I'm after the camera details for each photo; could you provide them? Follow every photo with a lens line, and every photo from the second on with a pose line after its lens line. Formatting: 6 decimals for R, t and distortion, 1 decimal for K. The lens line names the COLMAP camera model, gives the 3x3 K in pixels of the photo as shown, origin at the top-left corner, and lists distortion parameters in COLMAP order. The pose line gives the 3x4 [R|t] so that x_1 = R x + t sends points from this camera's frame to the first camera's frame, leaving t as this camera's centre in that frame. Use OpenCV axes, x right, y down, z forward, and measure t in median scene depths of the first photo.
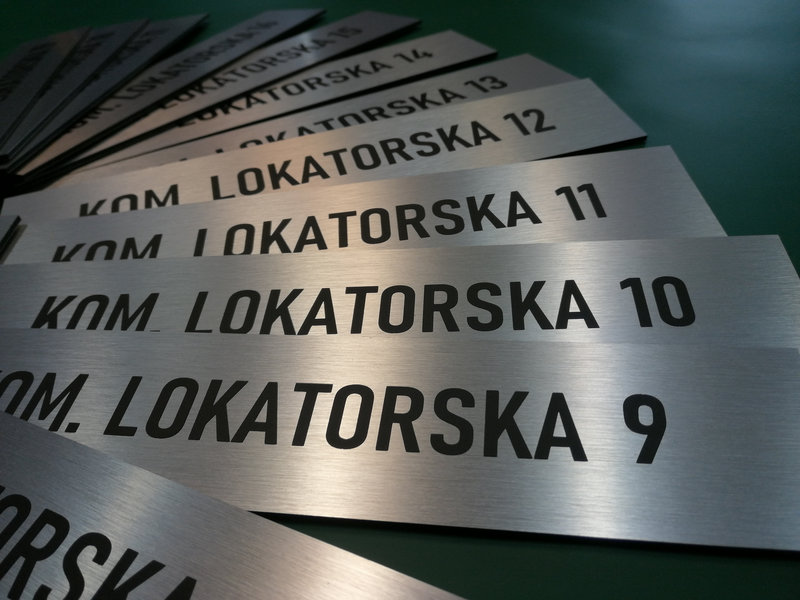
lens RADIAL K [[645.4, 0, 400.0], [0, 645.4, 300.0], [0, 0, 1]] dist [0.002192, 0.002562]
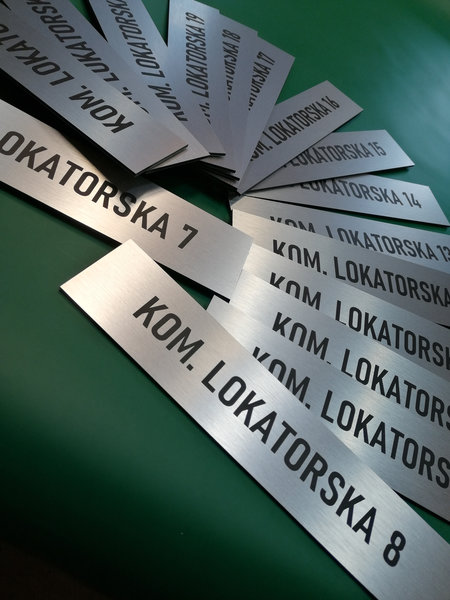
lens RADIAL K [[484.0, 0, 225.0], [0, 484.0, 300.0], [0, 0, 1]] dist [0.002192, 0.002562]
pose [[0.840201, 0.452849, 0.298311, -0.932293], [-0.512271, 0.843271, 0.162701, -0.157208], [-0.177878, -0.289518, 0.940499, -0.272107]]
